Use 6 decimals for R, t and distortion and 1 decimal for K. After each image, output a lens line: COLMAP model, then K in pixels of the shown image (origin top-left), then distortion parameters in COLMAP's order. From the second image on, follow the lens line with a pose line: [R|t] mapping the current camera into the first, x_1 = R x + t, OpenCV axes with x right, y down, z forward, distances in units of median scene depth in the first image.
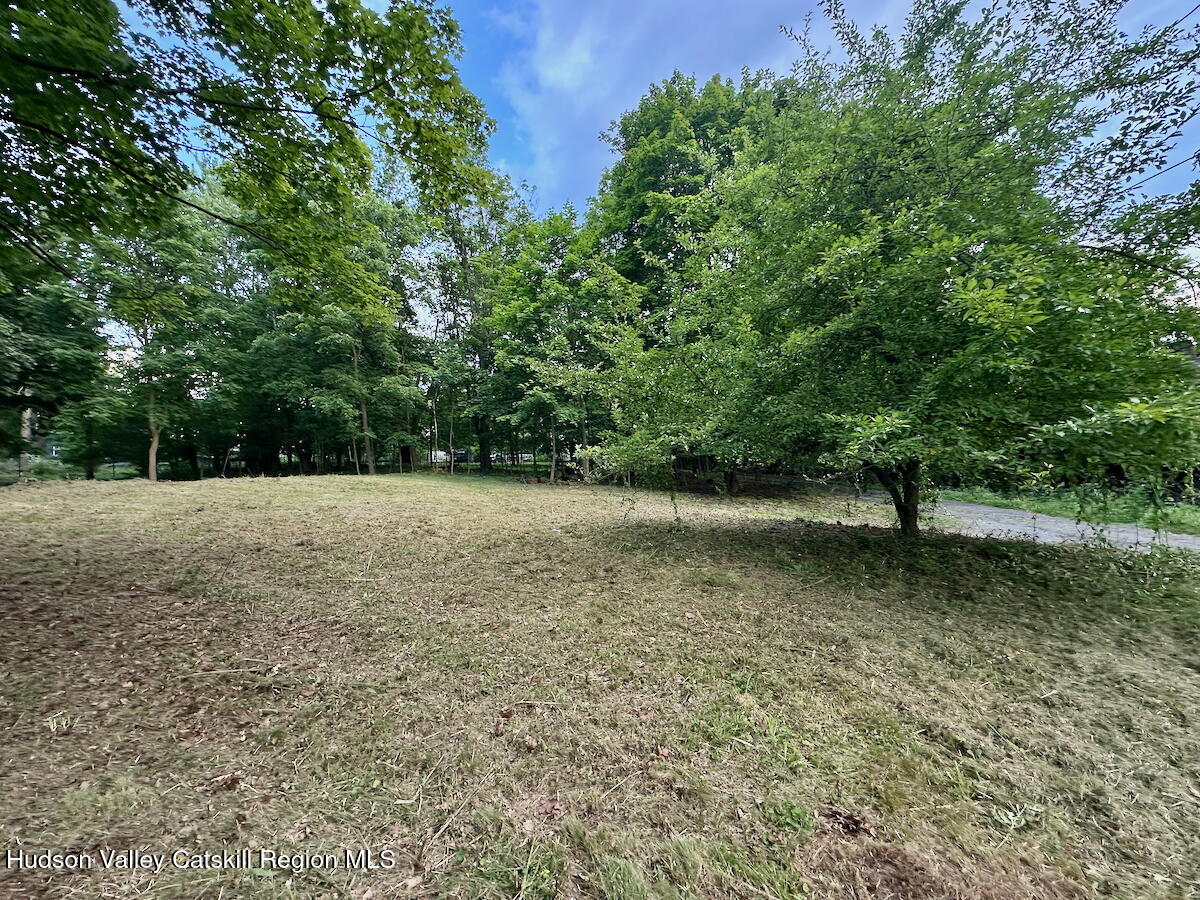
lens RADIAL K [[479.9, 0, 599.3], [0, 479.9, 450.6], [0, 0, 1]] dist [-0.003548, 0.000990]
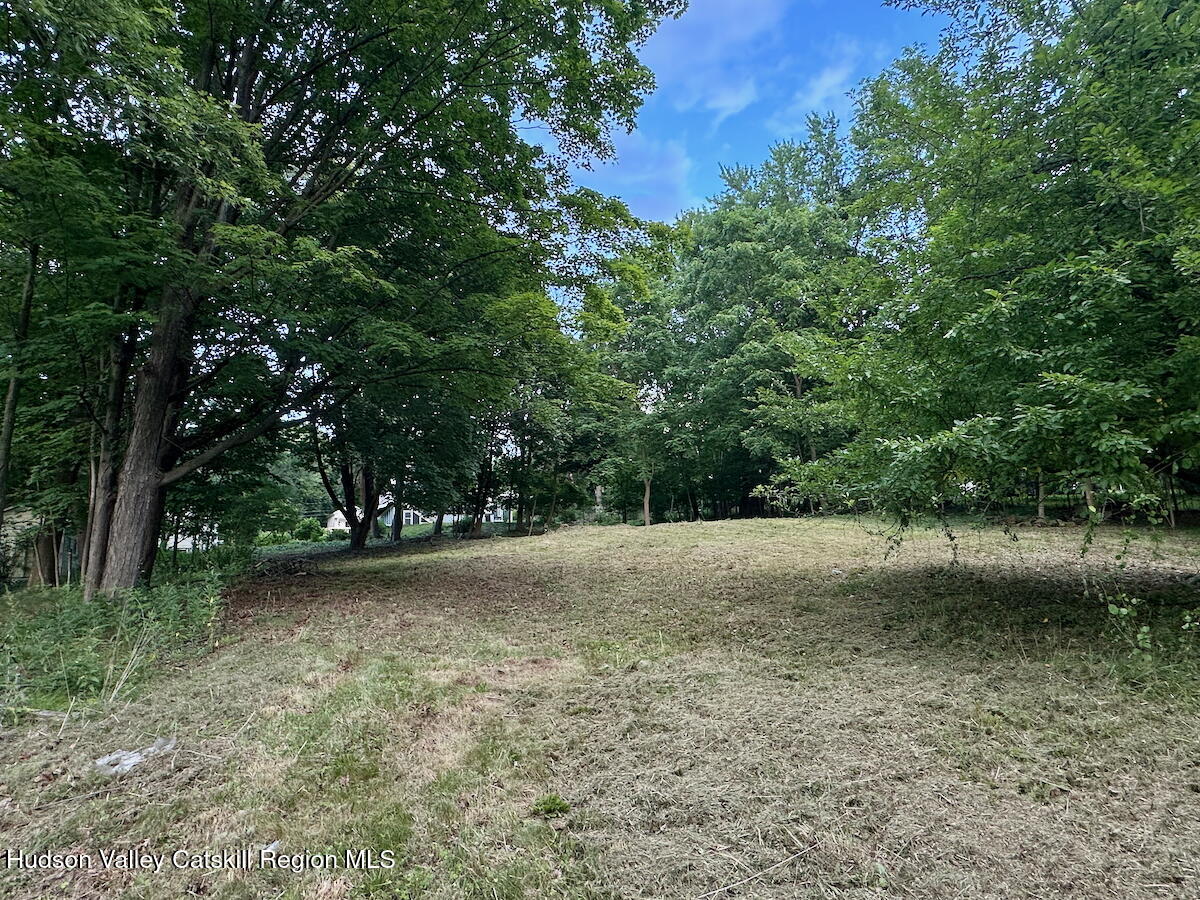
lens RADIAL K [[673.5, 0, 597.0], [0, 673.5, 454.7], [0, 0, 1]] dist [-0.023323, -0.000052]
pose [[0.608393, -0.093101, -0.788156, 0.374424], [0.058726, 0.995654, -0.072280, 0.003124], [0.791460, -0.002310, 0.611216, -0.097883]]
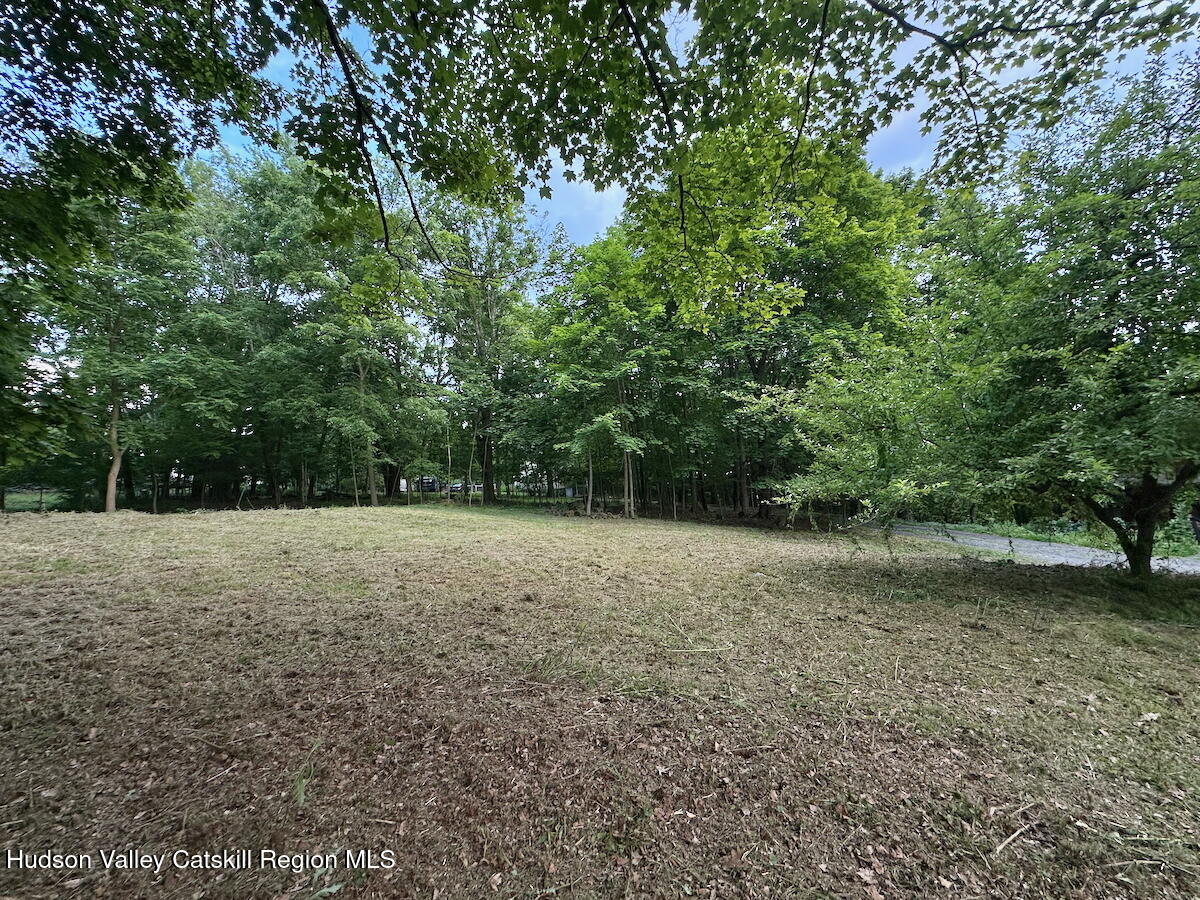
lens RADIAL K [[479.9, 0, 598.7], [0, 479.9, 450.0], [0, 0, 1]] dist [-0.003548, 0.000990]
pose [[0.990696, 0.020636, 0.134517, -0.277843], [-0.011634, 0.997660, -0.067367, 0.001552], [-0.135592, 0.065175, 0.988619, 0.079726]]
